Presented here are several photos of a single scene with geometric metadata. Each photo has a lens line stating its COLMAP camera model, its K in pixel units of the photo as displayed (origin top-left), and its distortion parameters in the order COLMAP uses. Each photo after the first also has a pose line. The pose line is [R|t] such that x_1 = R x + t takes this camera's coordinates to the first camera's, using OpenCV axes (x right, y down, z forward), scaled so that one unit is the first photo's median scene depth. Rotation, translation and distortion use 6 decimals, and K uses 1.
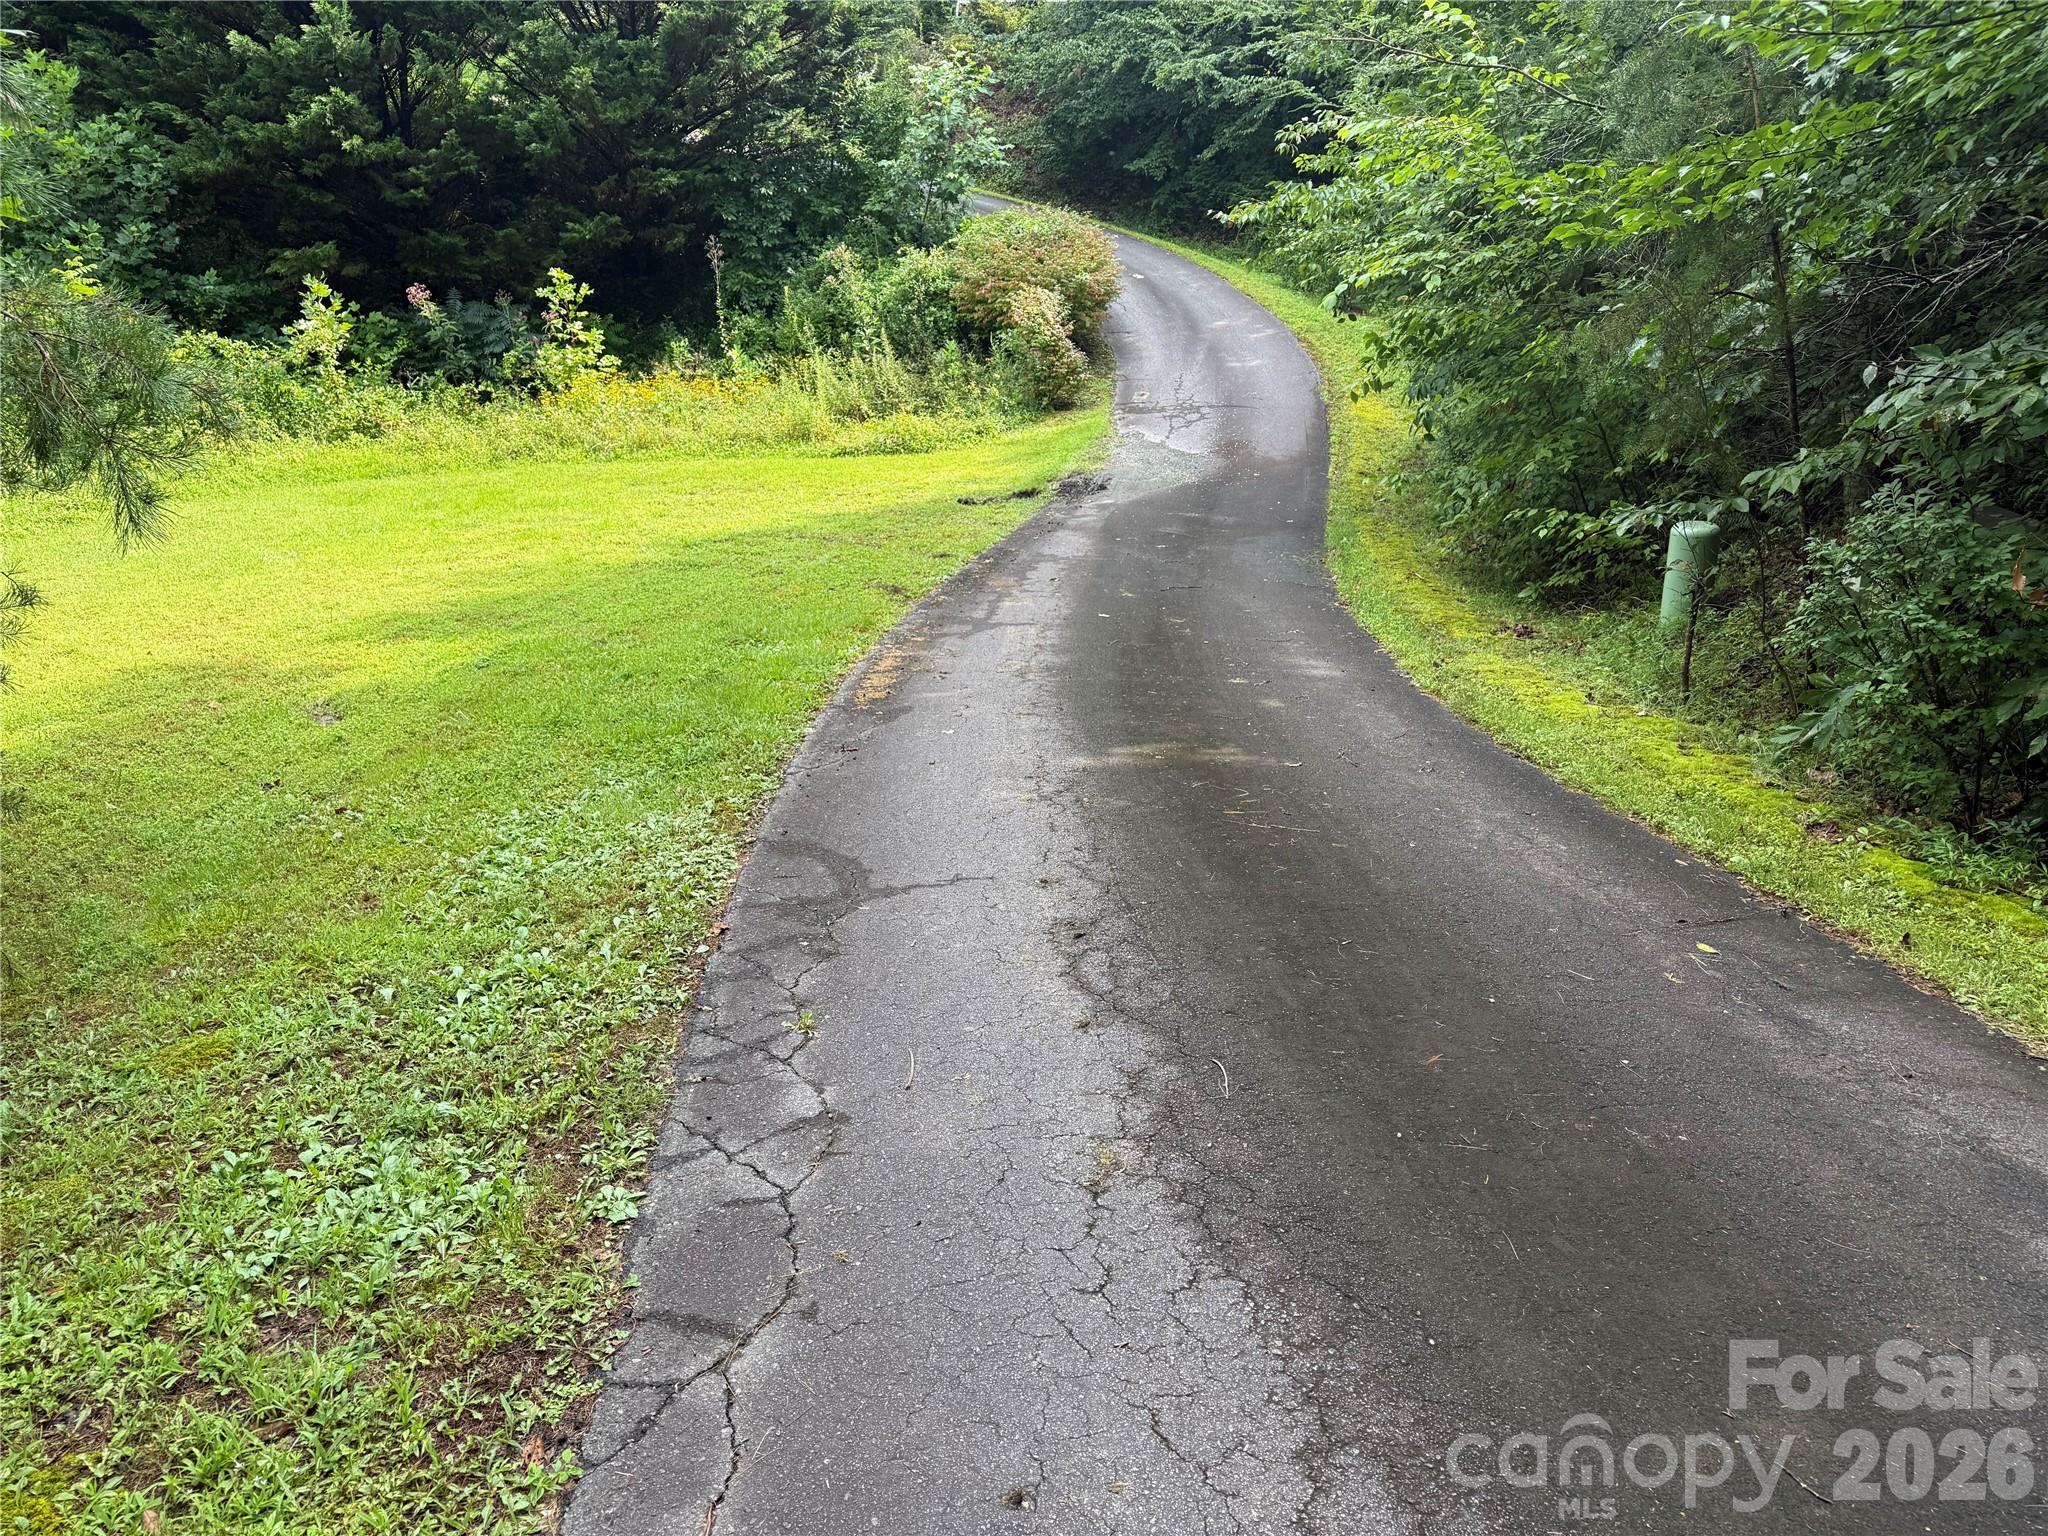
lens RADIAL K [[1474.3, 0, 1024.2], [0, 1474.3, 765.2], [0, 0, 1]] dist [0.004792, 0.003426]
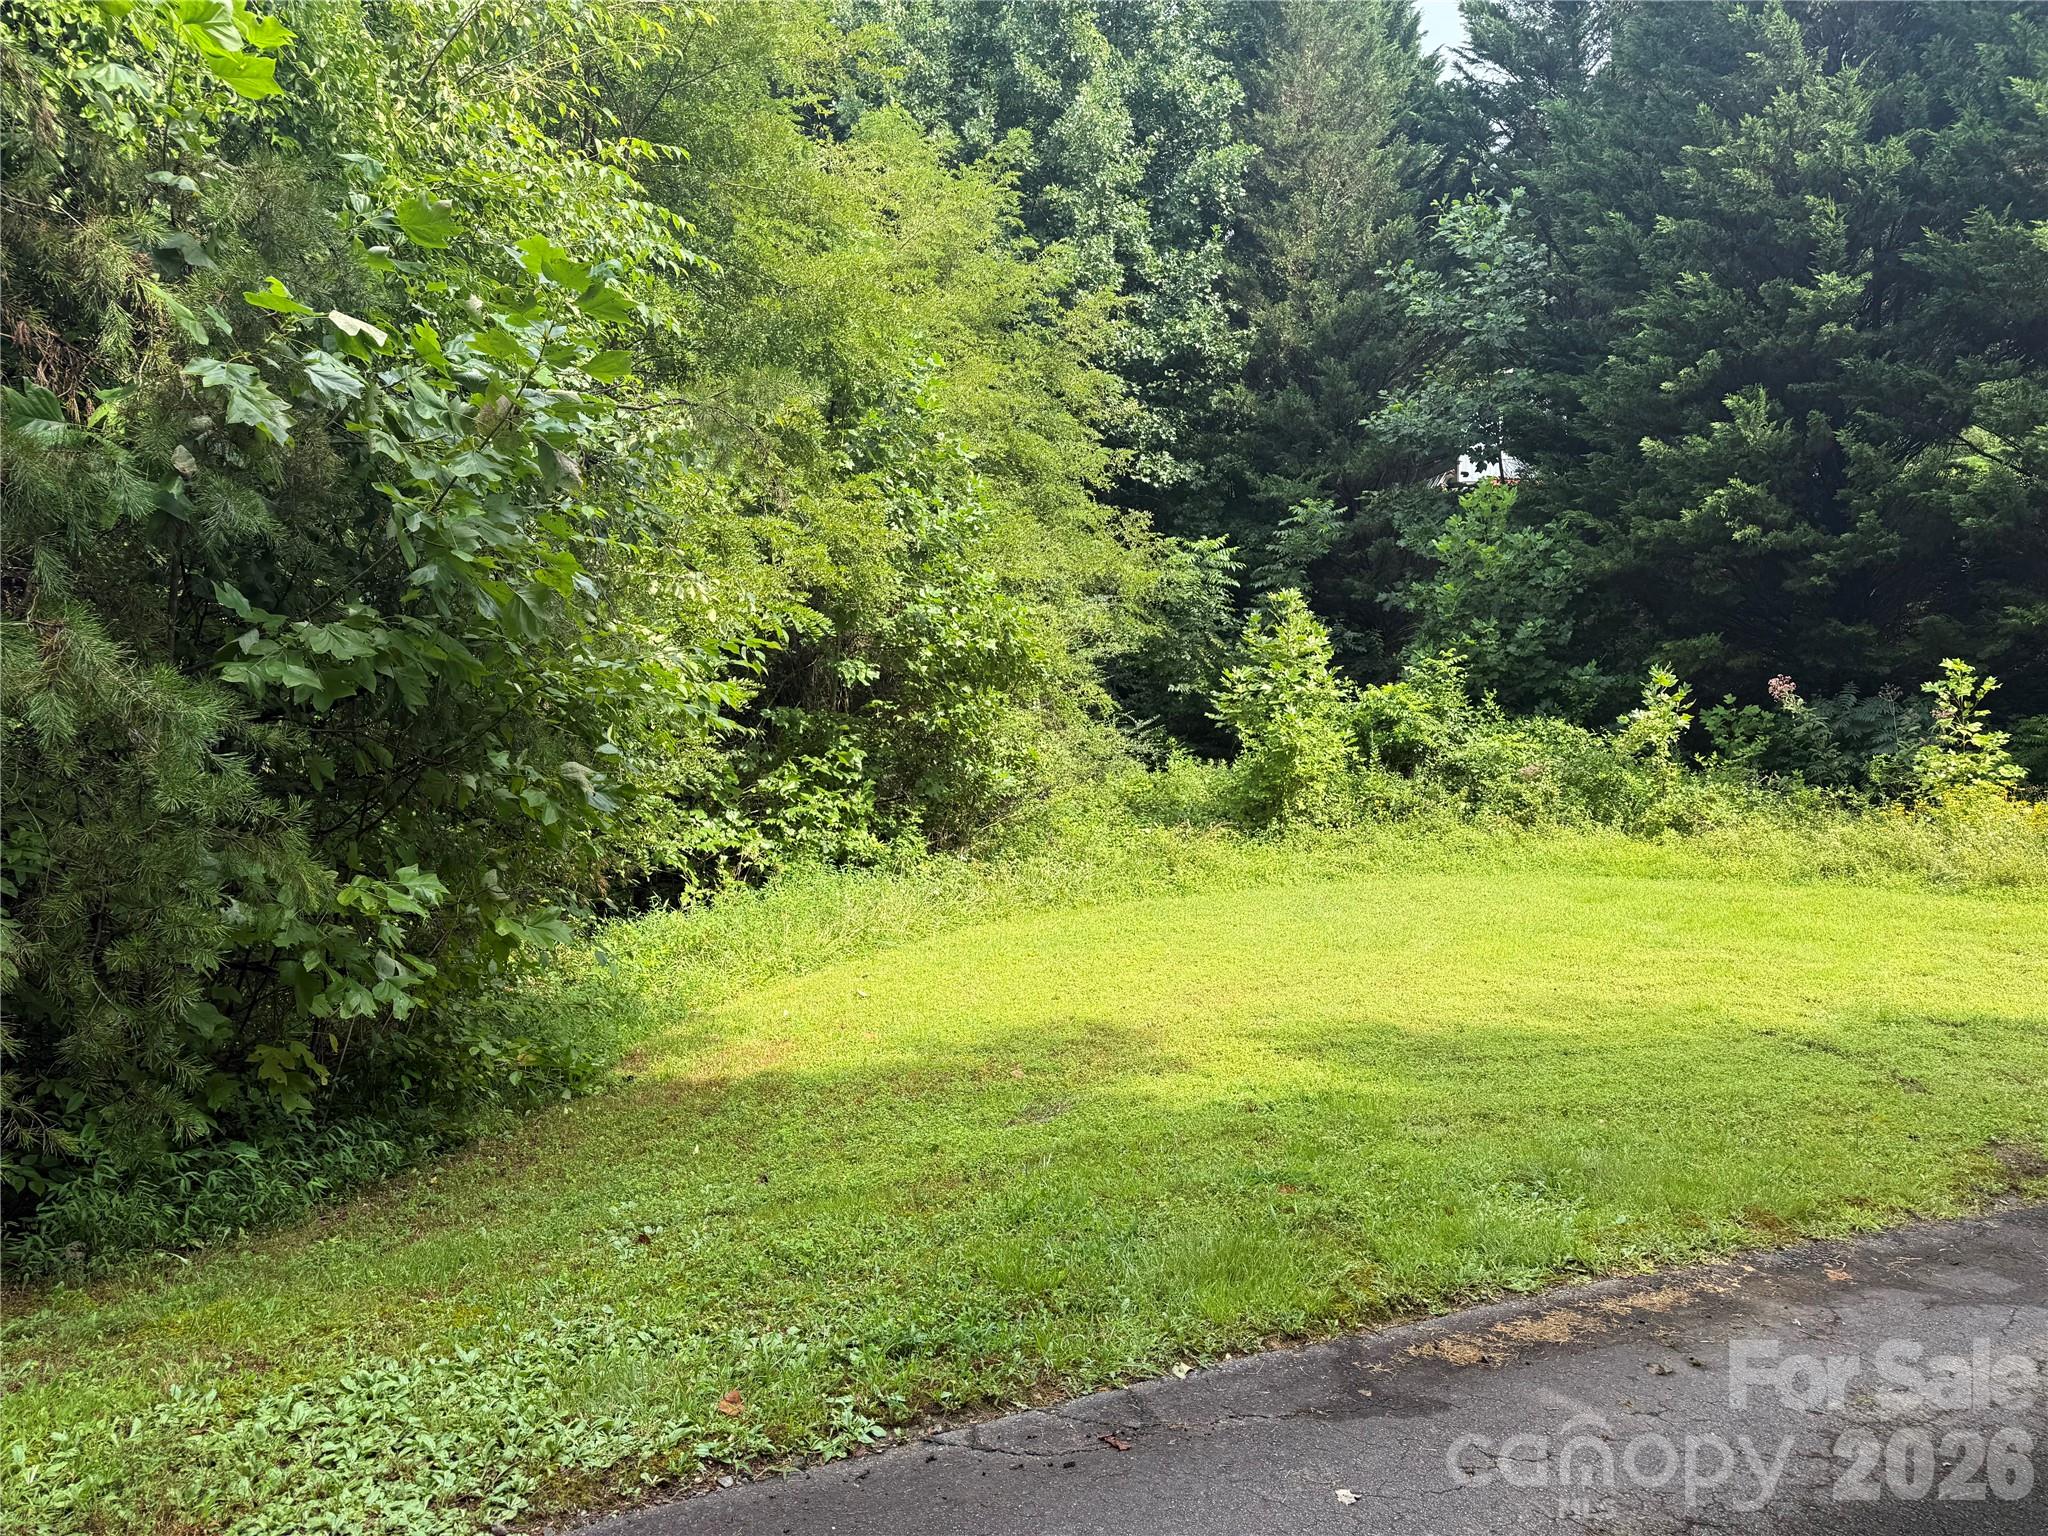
lens RADIAL K [[1474.3, 0, 1024.0], [0, 1474.3, 773.0], [0, 0, 1]] dist [0.004792, 0.003426]
pose [[0.535120, 0.064175, -0.842335, 0.099679], [-0.276157, 0.955617, -0.102632, -0.051244], [0.798363, 0.287537, 0.529092, 0.178042]]
